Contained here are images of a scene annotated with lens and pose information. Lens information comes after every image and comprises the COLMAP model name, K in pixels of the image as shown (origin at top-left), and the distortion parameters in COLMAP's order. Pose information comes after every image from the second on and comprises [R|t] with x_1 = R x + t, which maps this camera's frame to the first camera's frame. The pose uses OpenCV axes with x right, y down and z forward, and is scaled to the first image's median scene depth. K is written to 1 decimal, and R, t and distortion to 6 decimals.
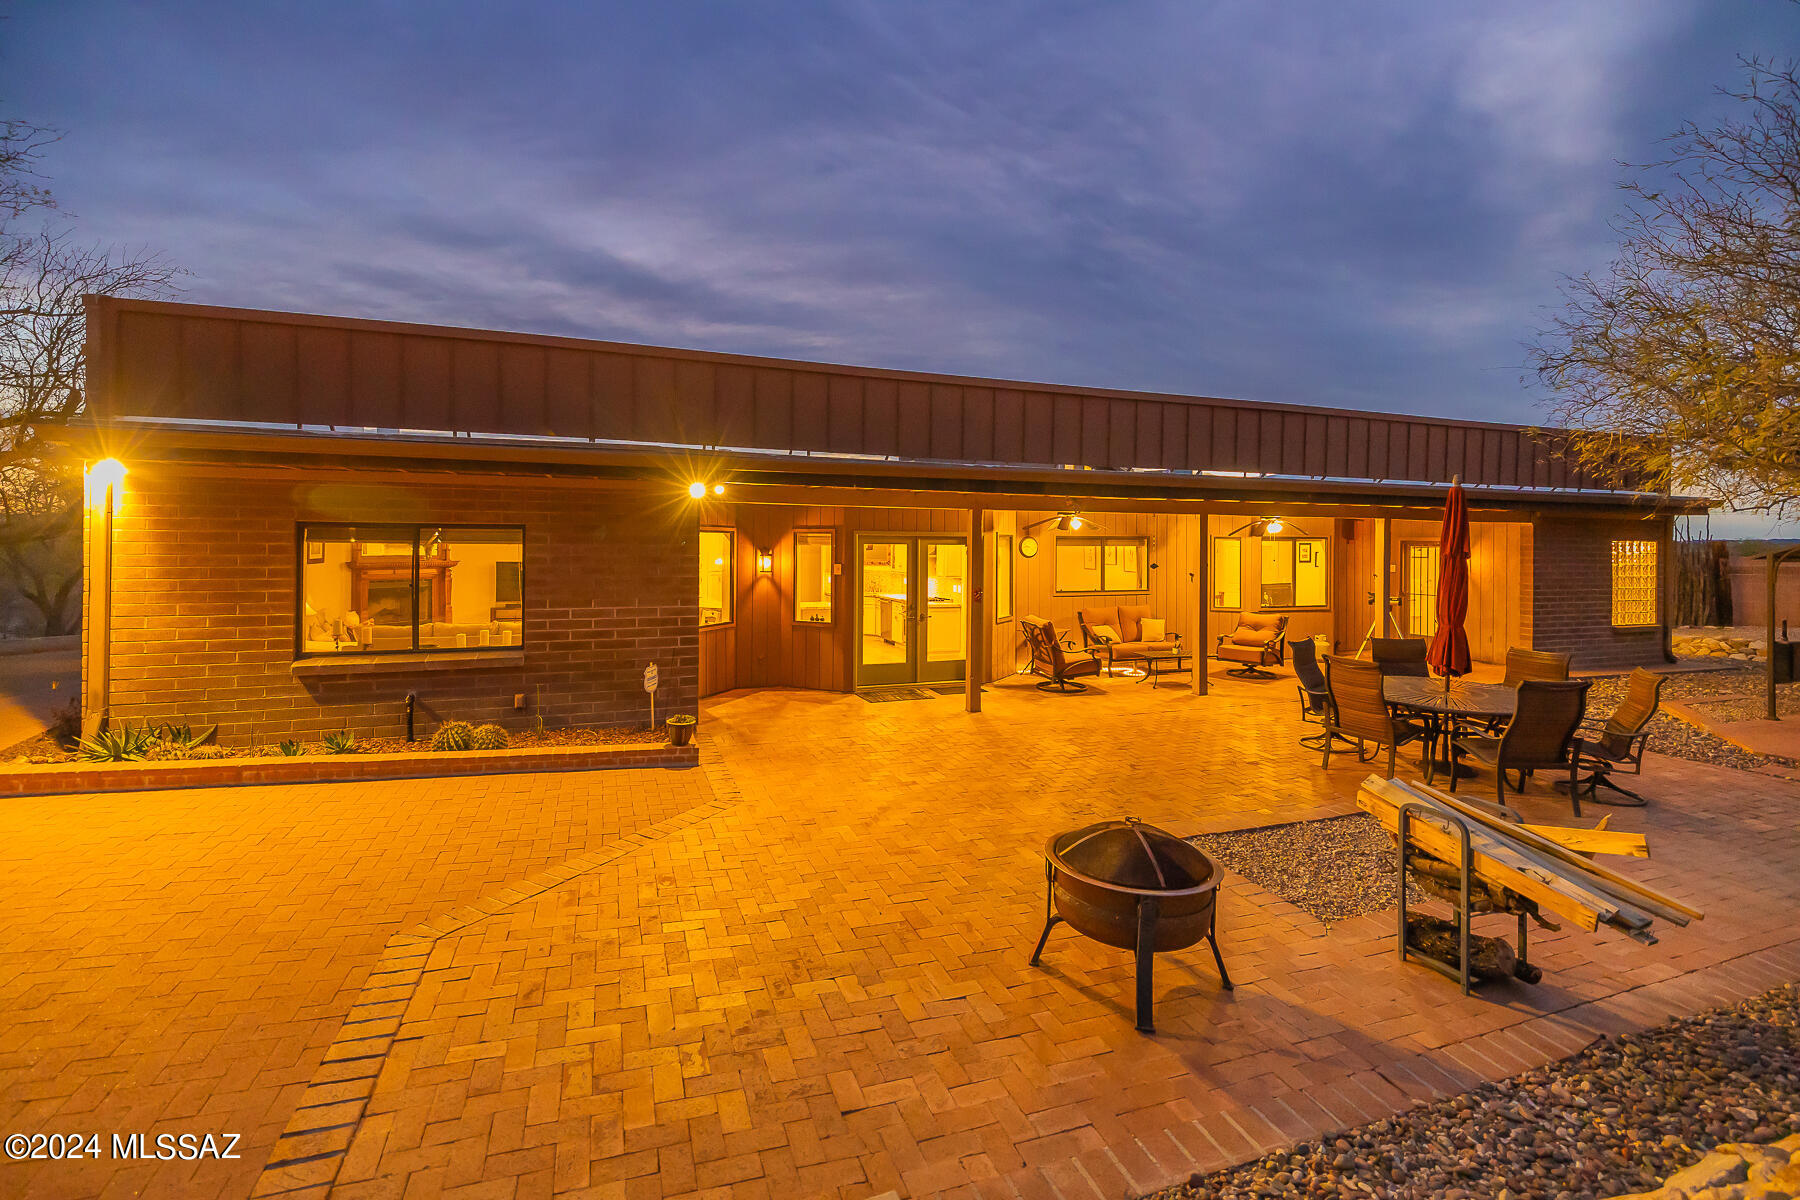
lens RADIAL K [[773.8, 0, 900.1], [0, 773.8, 541.8], [0, 0, 1]] dist [-0.000124, -0.000065]
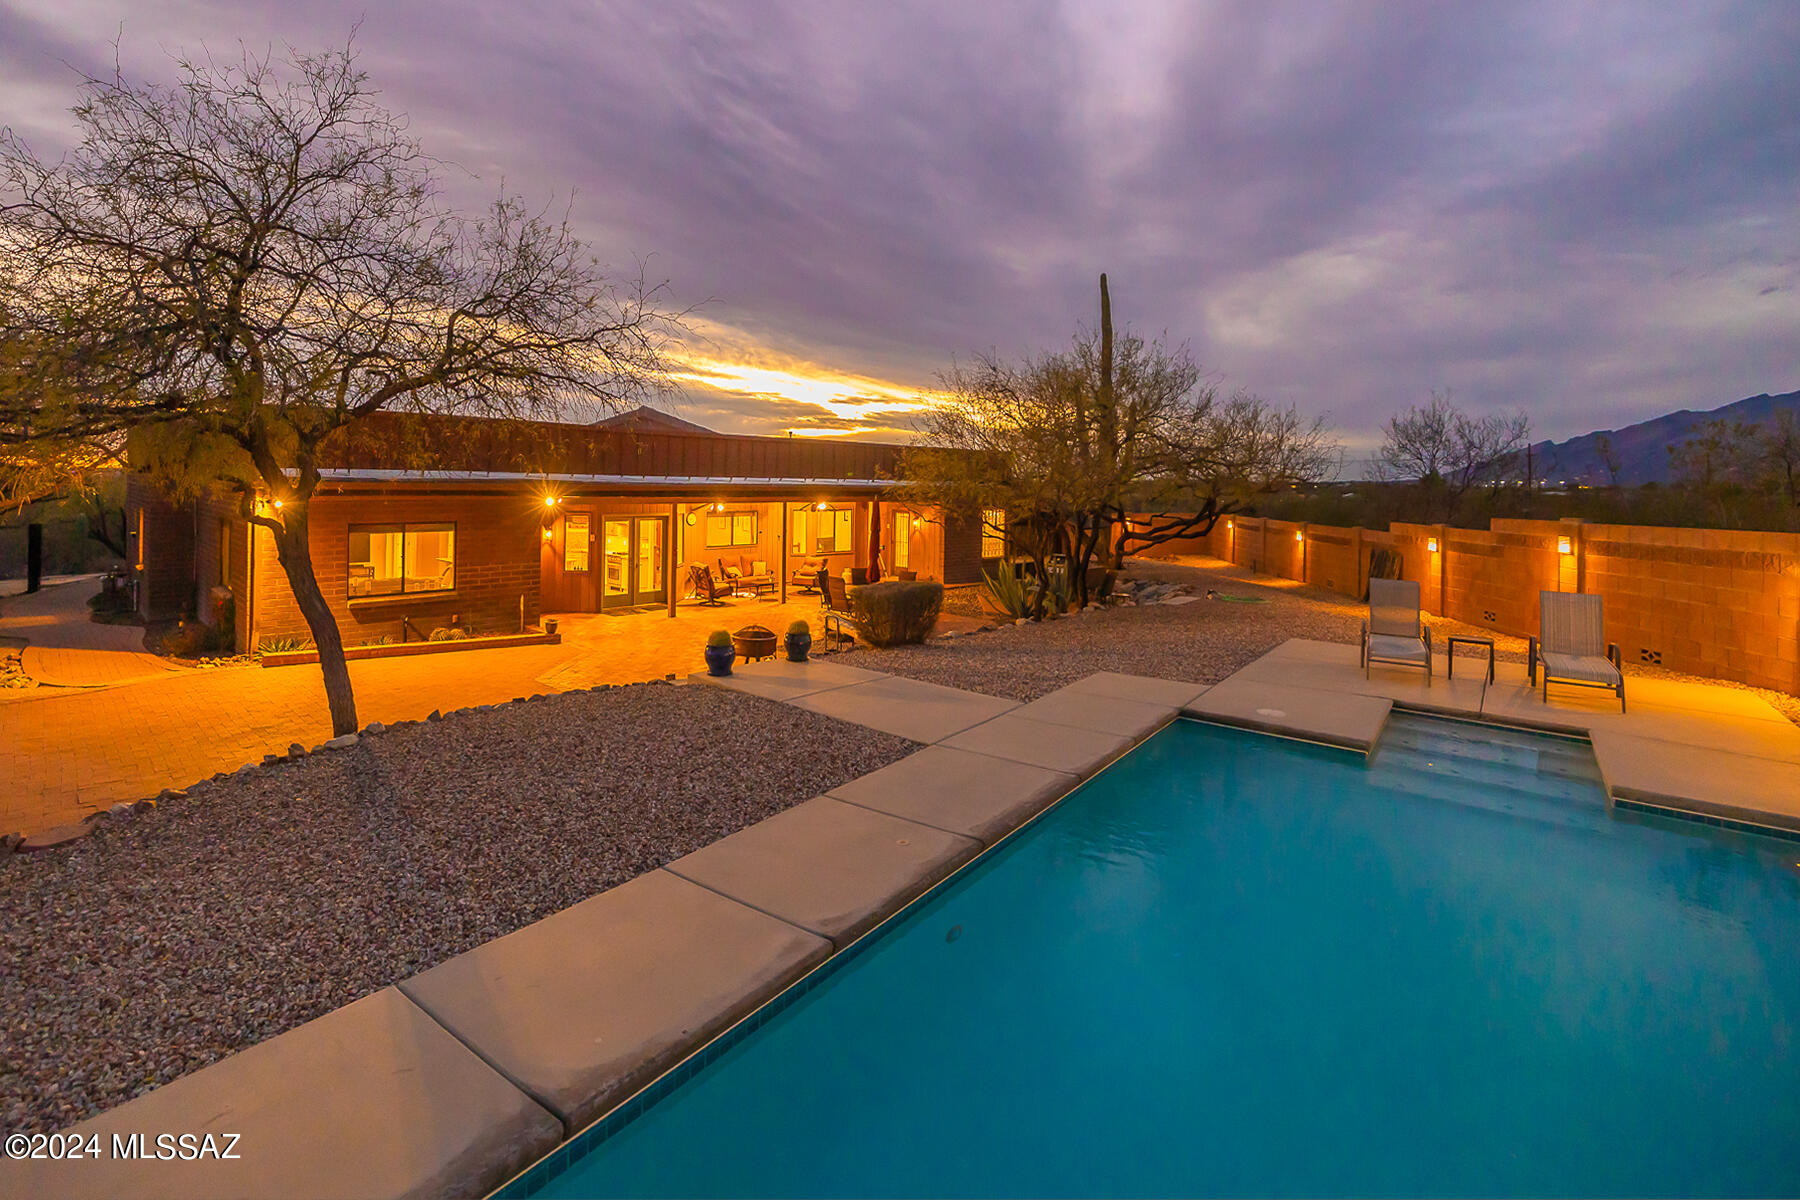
lens RADIAL K [[774.7, 0, 863.1], [0, 774.7, 571.6], [0, 0, 1]] dist [0.000279, 0.000218]
pose [[0.872122, -0.040000, 0.487651, -0.339430], [-0.013090, 0.994388, 0.104977, -0.066847], [-0.489113, -0.097936, 0.866704, -0.644989]]
